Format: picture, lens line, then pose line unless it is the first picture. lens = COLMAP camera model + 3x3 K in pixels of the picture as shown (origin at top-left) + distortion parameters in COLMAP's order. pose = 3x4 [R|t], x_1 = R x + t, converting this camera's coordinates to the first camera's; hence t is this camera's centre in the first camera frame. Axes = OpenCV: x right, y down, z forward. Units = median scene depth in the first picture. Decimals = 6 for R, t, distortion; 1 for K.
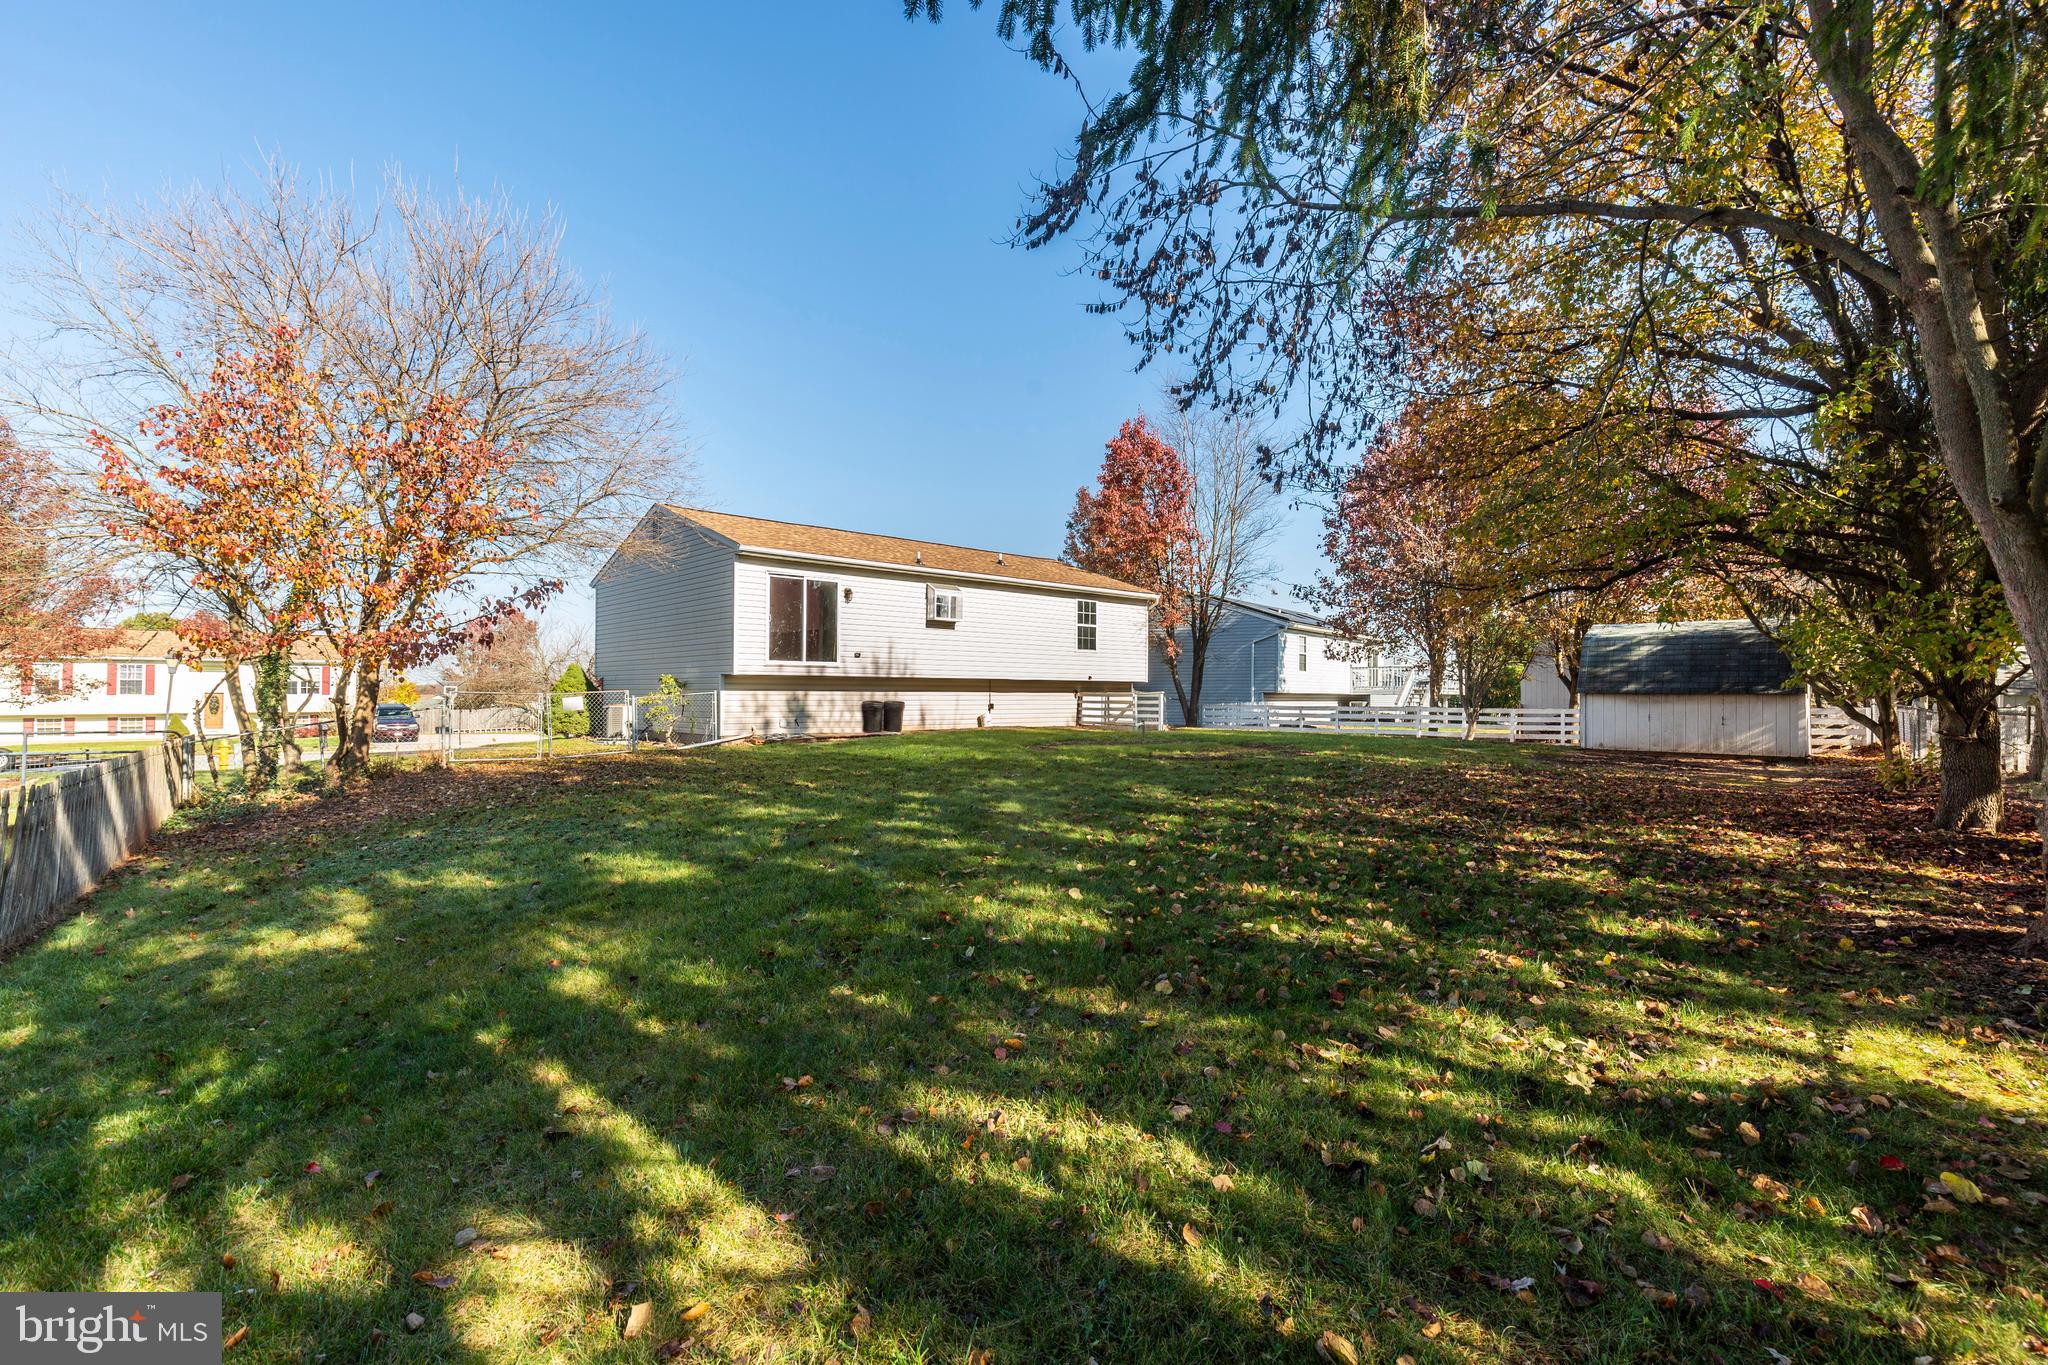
lens RADIAL K [[921.6, 0, 1024.0], [0, 921.6, 682.5], [0, 0, 1]] dist [-0.001201, -0.000054]
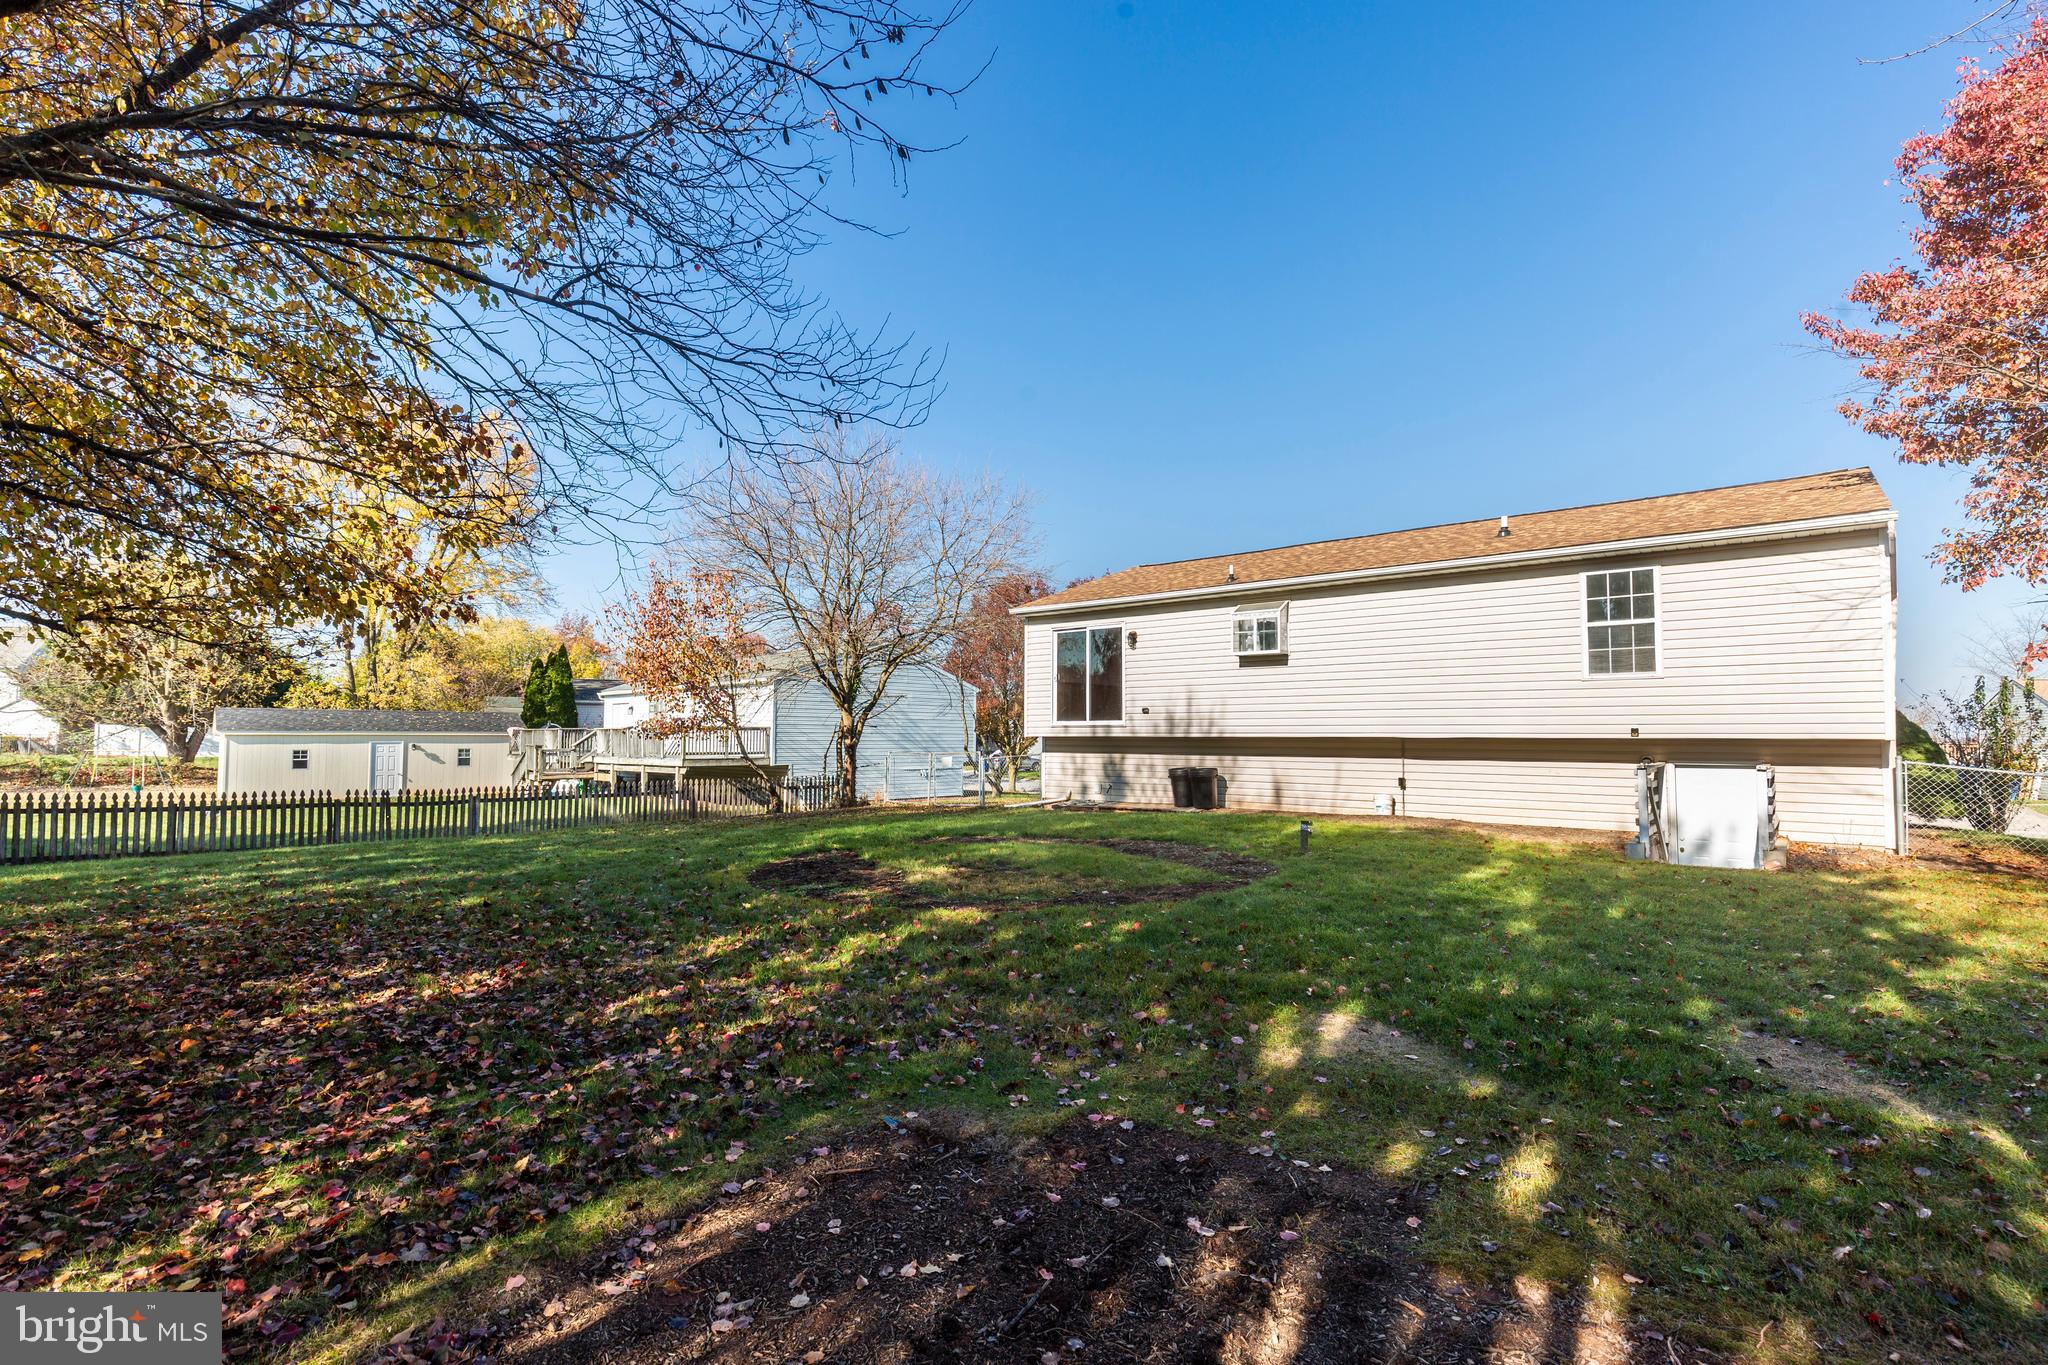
lens RADIAL K [[928.6, 0, 1024.0], [0, 928.6, 682.5], [0, 0, 1]] dist [0.000588, 0.000088]
pose [[0.123338, -0.068592, -0.989991, 0.633675], [0.001308, 0.997619, -0.068958, 0.002361], [0.992364, 0.007210, 0.123134, 0.797161]]
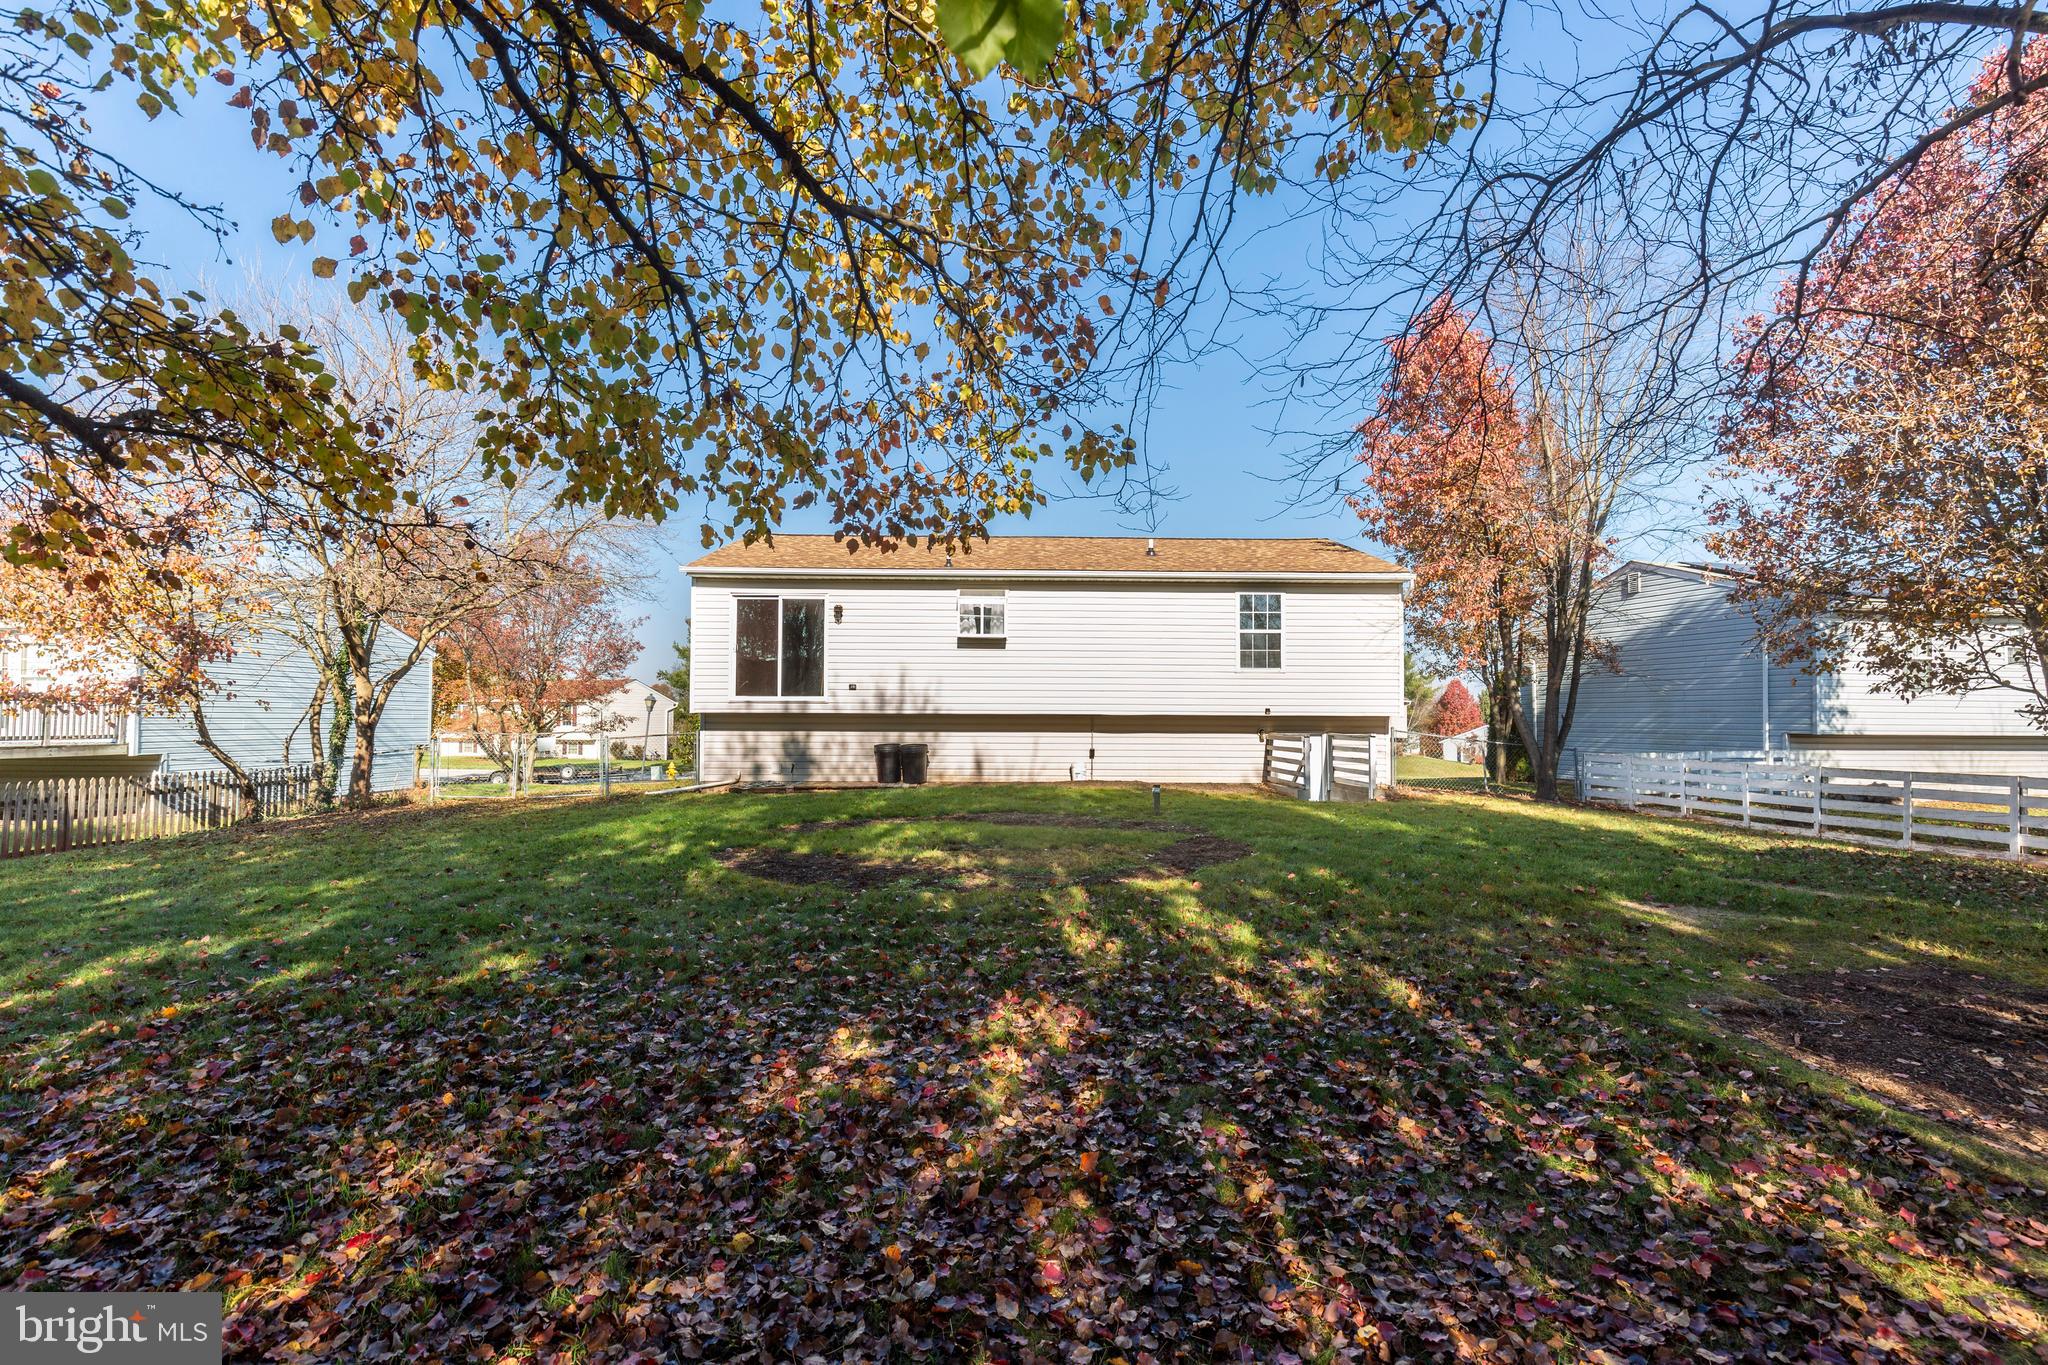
lens RADIAL K [[921.6, 0, 1024.0], [0, 921.6, 682.5], [0, 0, 1]] dist [-0.001201, -0.000054]
pose [[0.746043, -0.031926, -0.665132, 0.472851], [0.005370, 0.999106, -0.041933, 0.001191], [0.665877, 0.027713, 0.745547, 0.502307]]
